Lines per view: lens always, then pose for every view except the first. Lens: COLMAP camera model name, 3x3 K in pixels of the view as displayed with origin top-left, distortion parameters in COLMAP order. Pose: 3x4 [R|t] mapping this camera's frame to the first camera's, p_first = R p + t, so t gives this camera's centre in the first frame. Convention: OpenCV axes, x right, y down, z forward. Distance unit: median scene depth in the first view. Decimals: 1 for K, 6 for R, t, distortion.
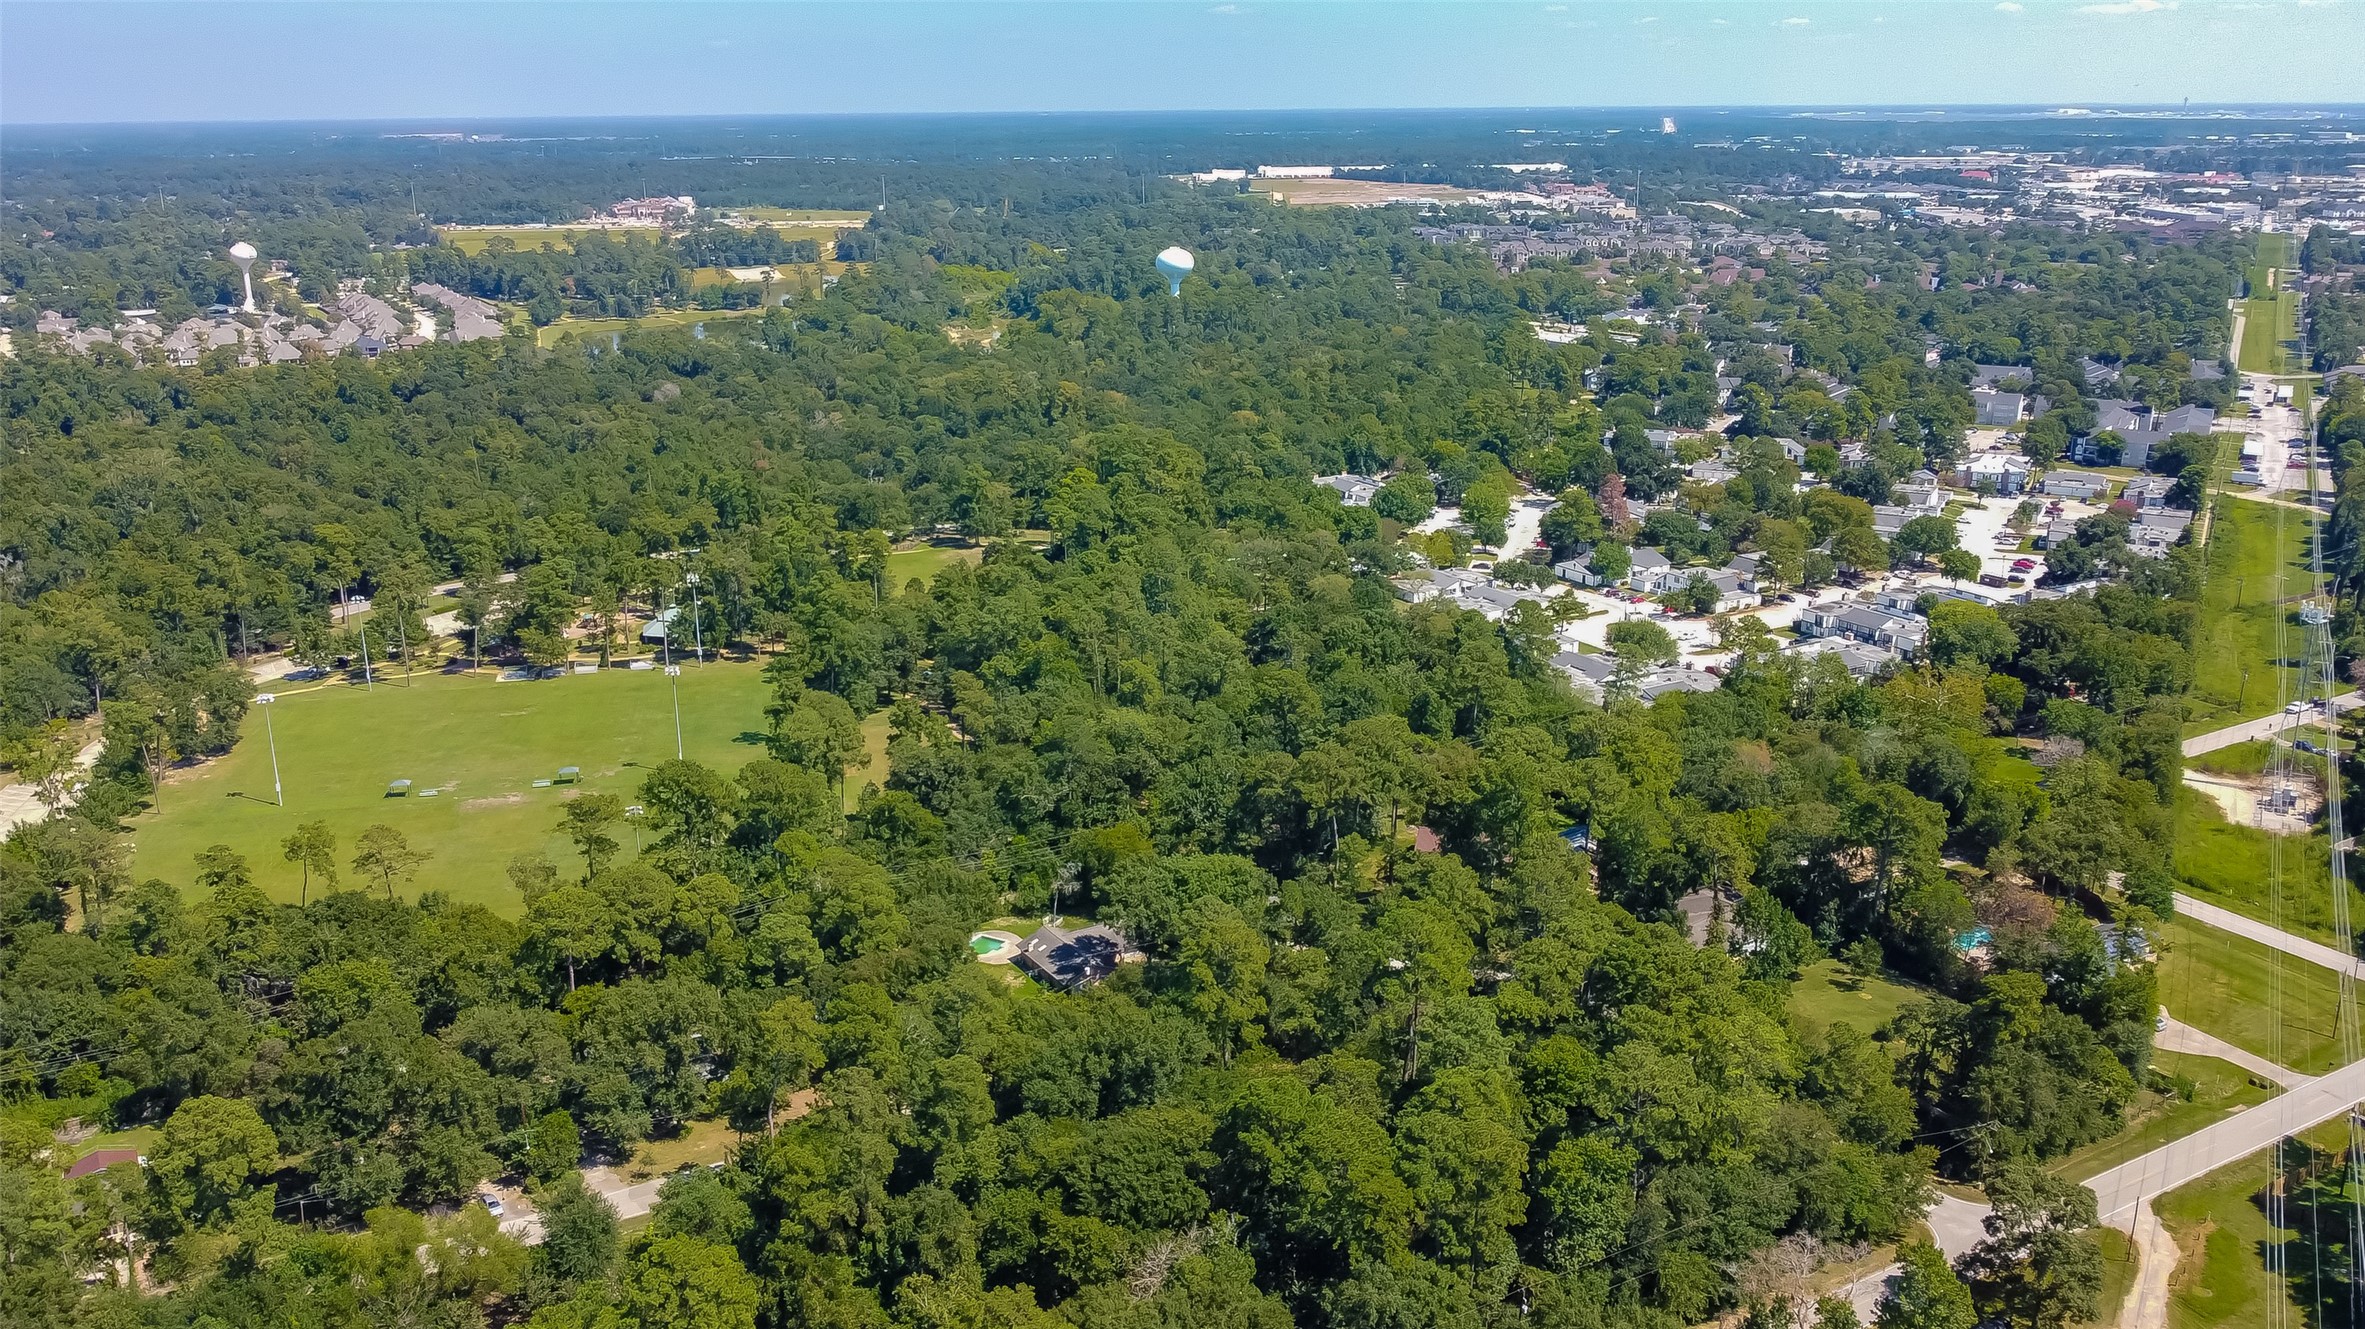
lens RADIAL K [[1908.1, 0, 1183.4], [0, 1908.1, 671.8], [0, 0, 1]] dist [0.000499, -0.011091]
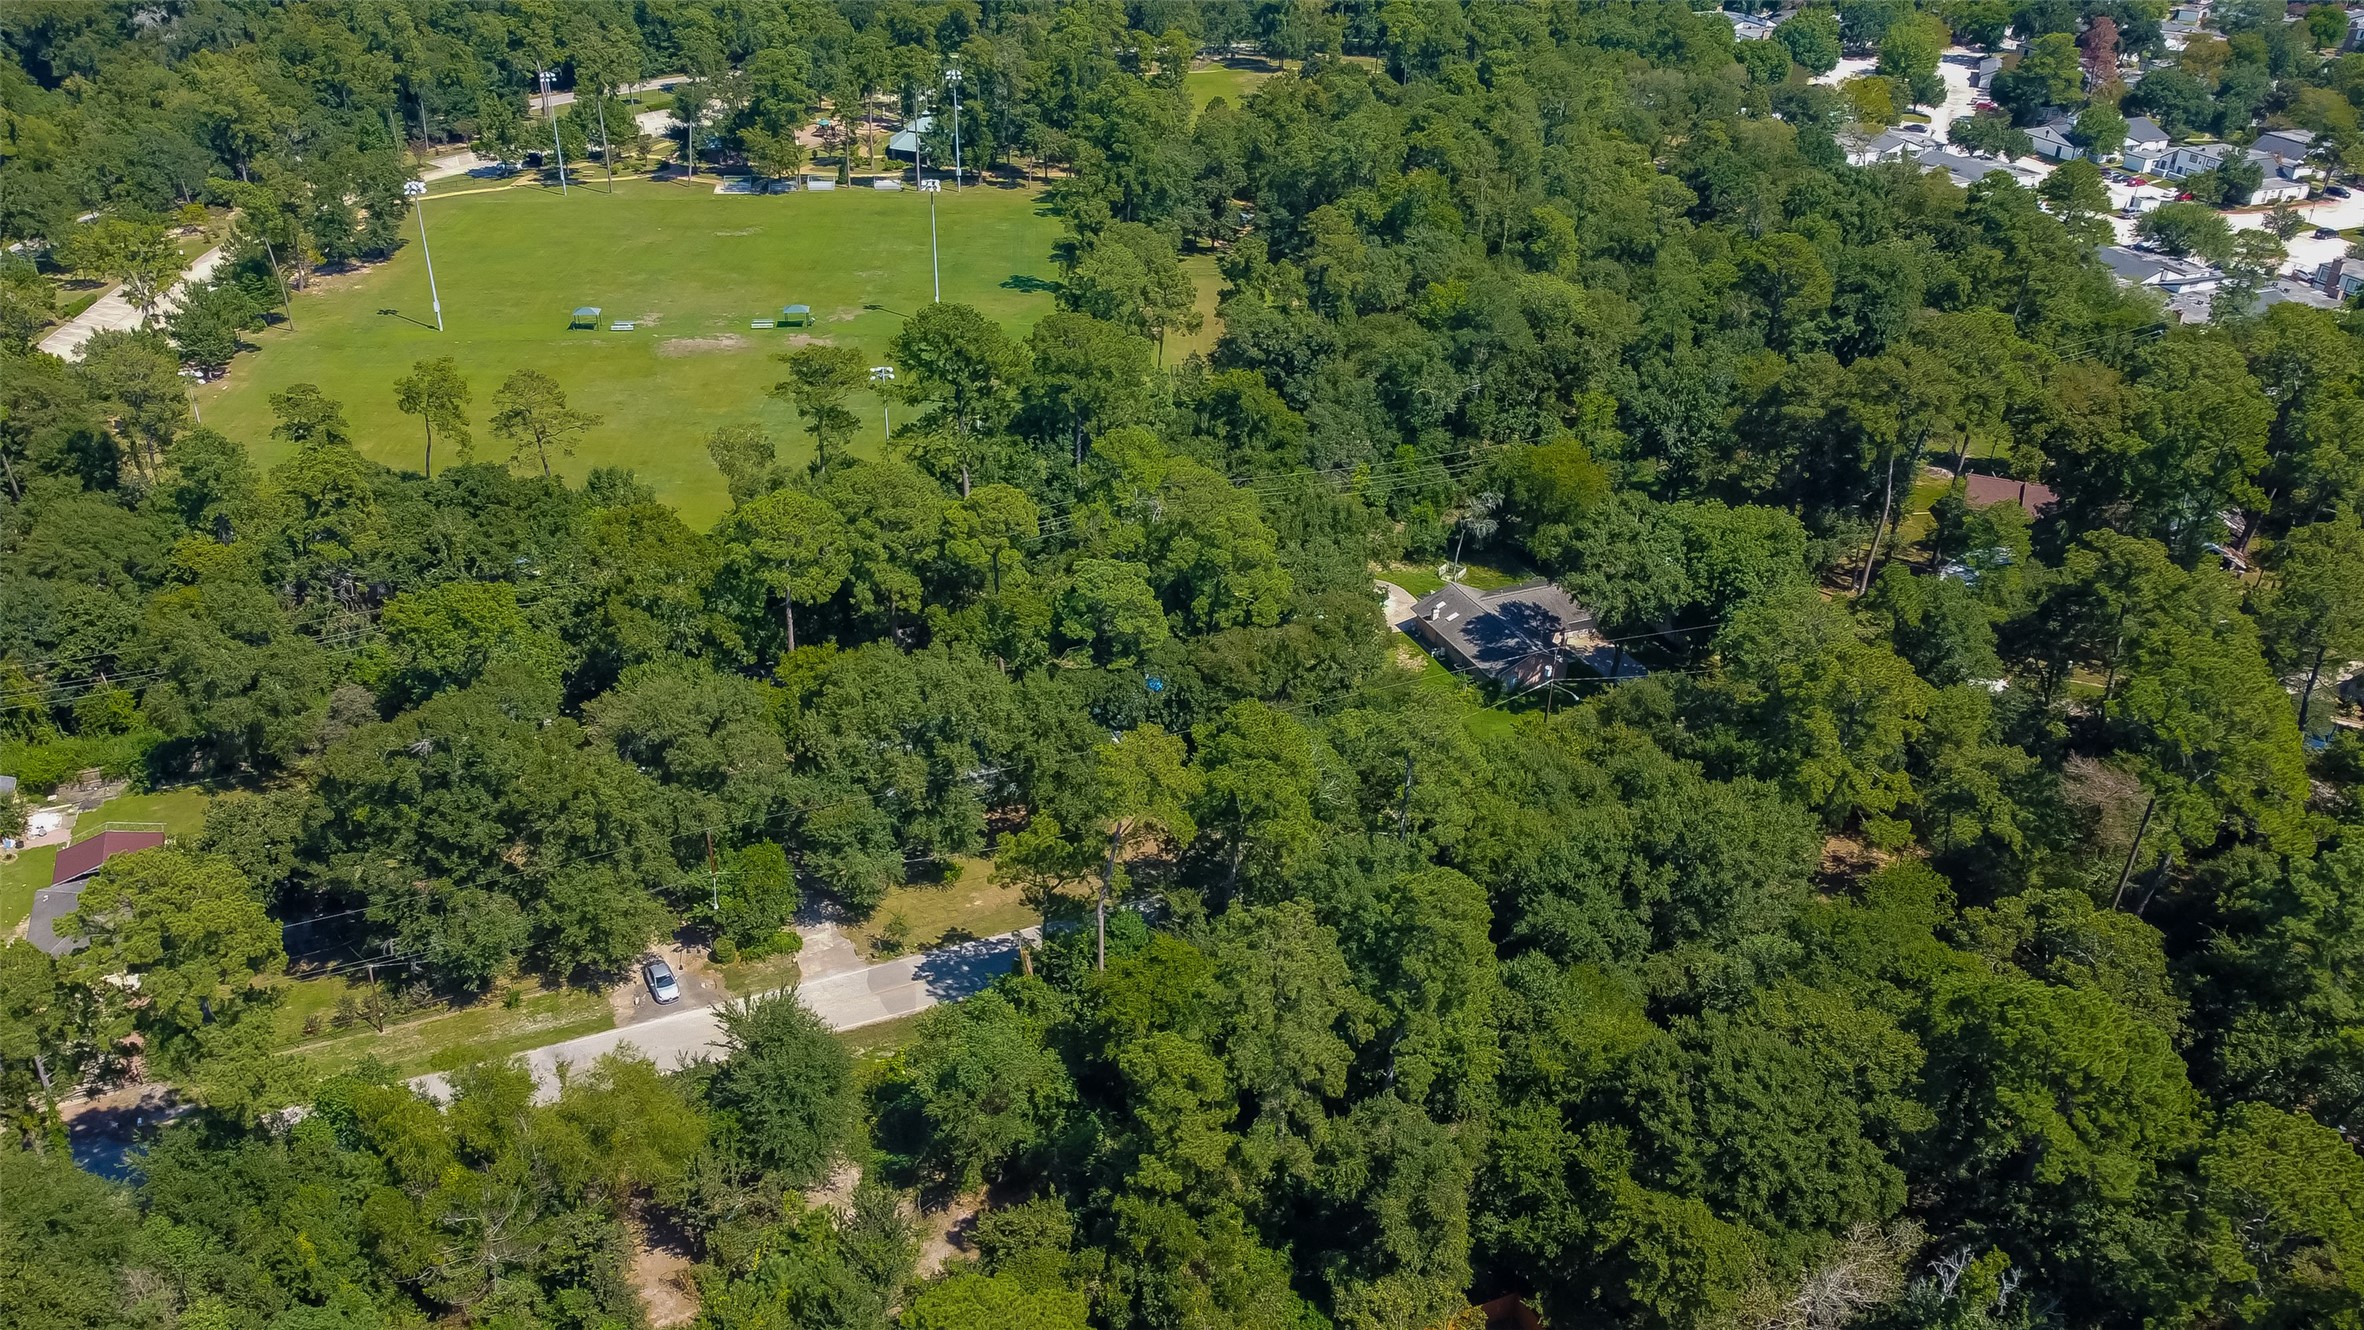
lens RADIAL K [[1794.4, 0, 1178.2], [0, 1794.4, 675.2], [0, 0, 1]] dist [0.000078, -0.013729]
pose [[0.991540, 0.087615, -0.095768, -0.102121], [-0.063025, 0.969980, 0.234876, 0.017524], [0.113472, -0.226853, 0.967296, 0.332441]]
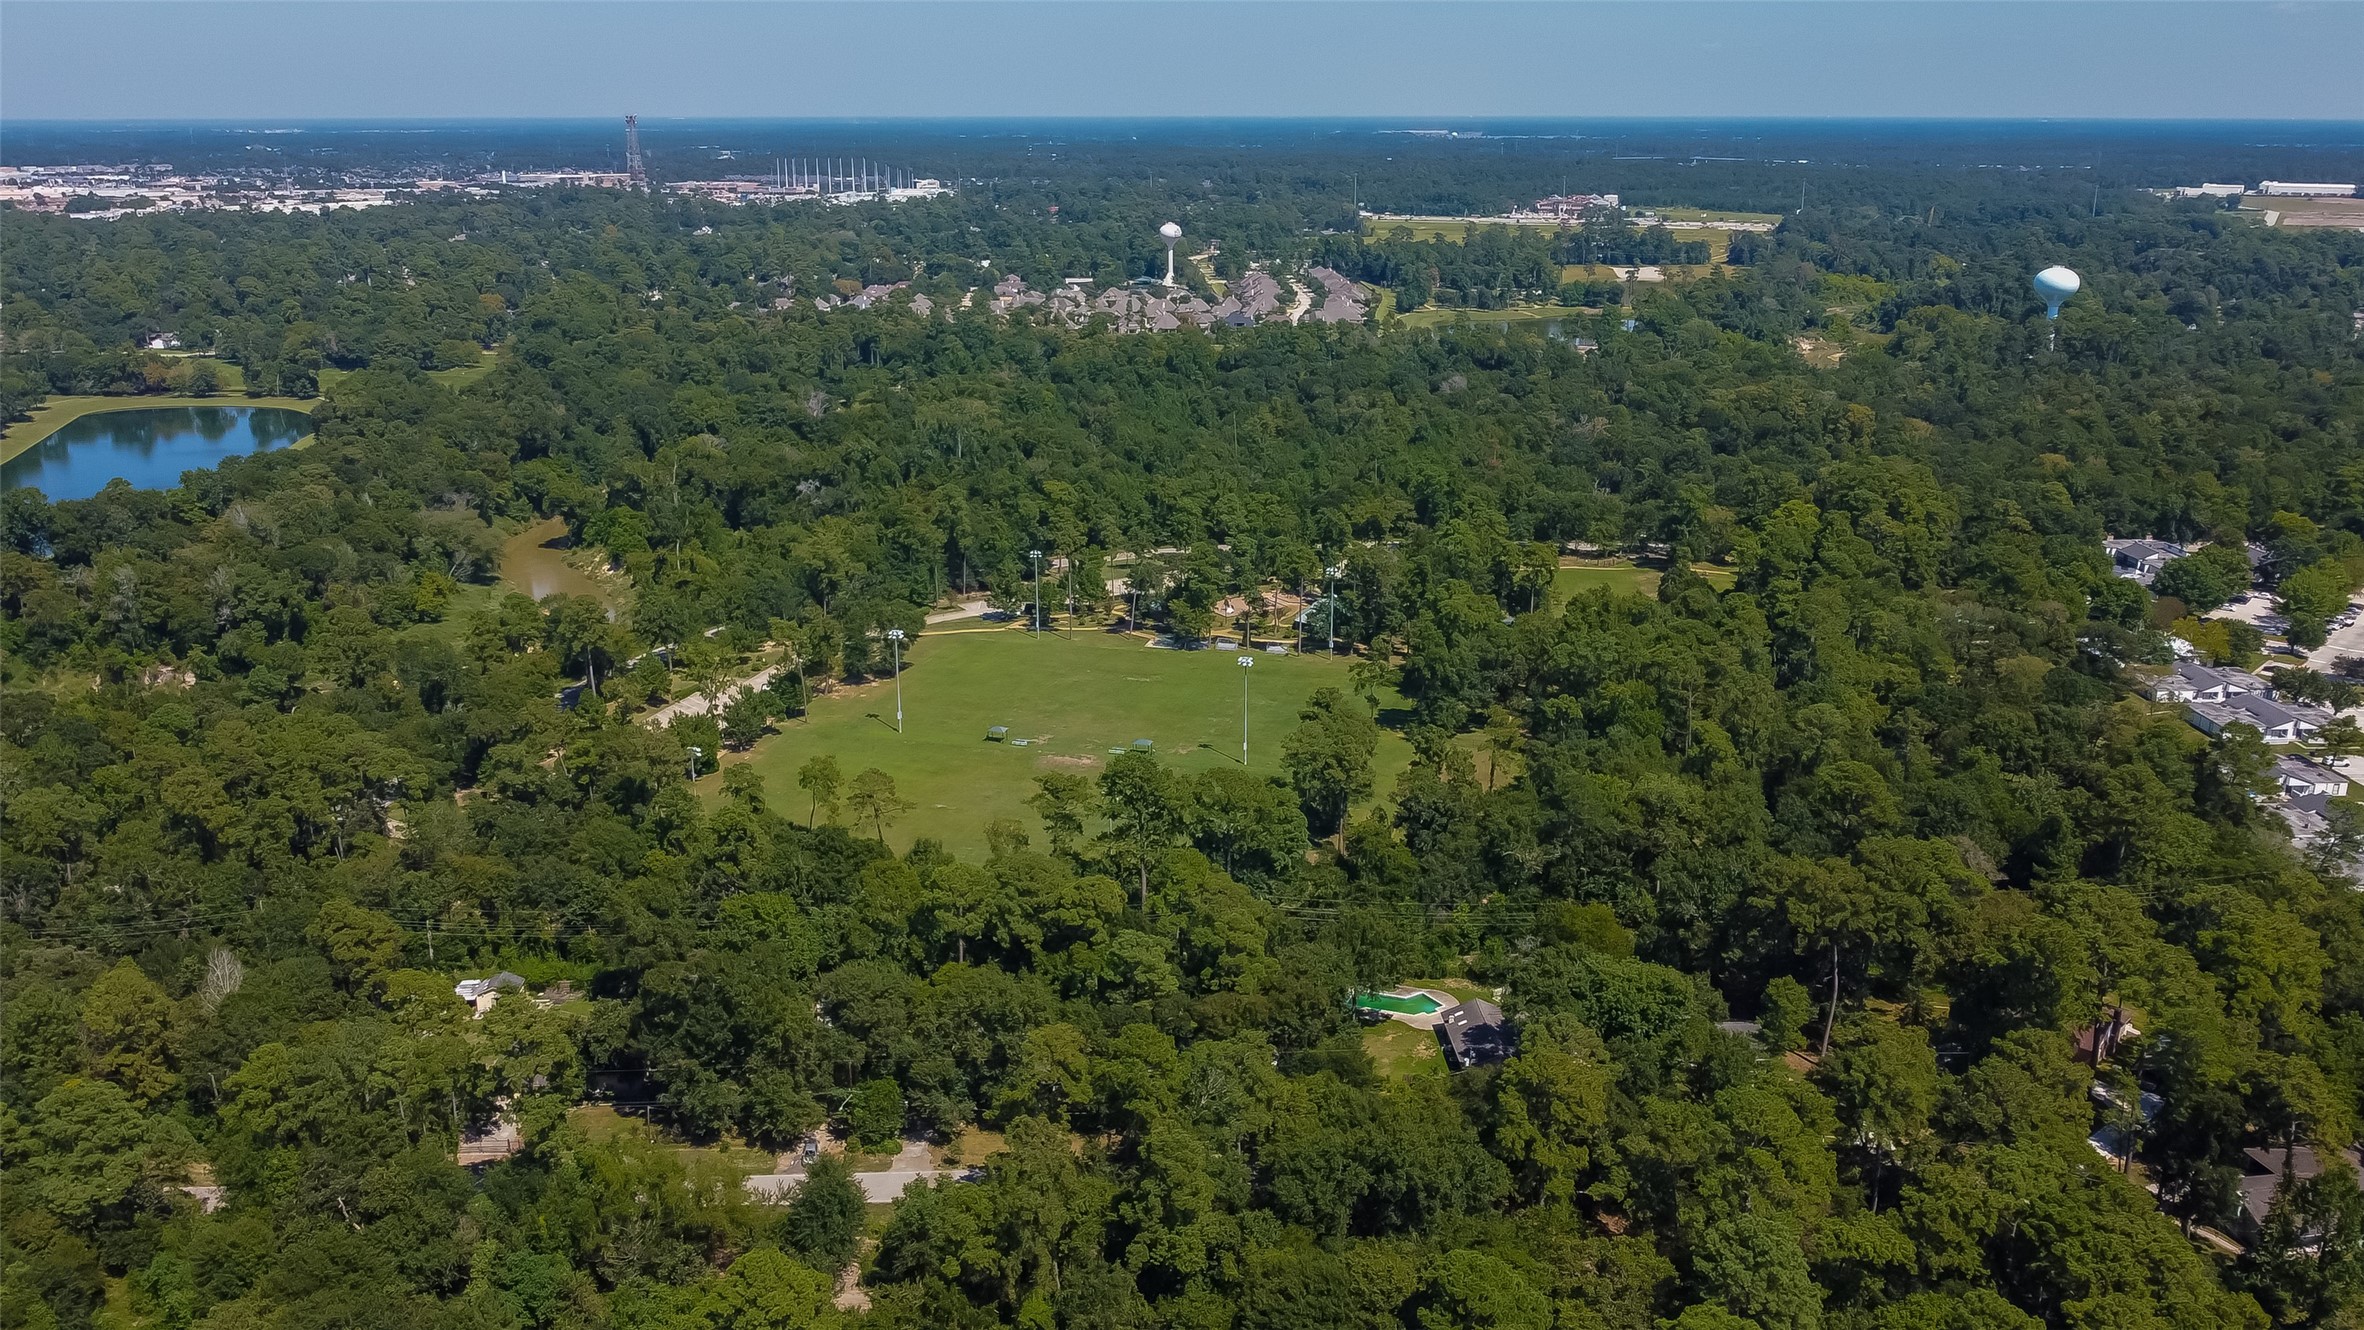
lens RADIAL K [[1853.6, 0, 1182.0], [0, 1853.6, 665.0], [0, 0, 1]] dist [-0.004538, -0.014694]
pose [[0.883009, 0.142495, -0.447202, 0.168935], [-0.140657, 0.989348, 0.037513, -0.036721], [0.447784, 0.029778, 0.893646, 0.133162]]
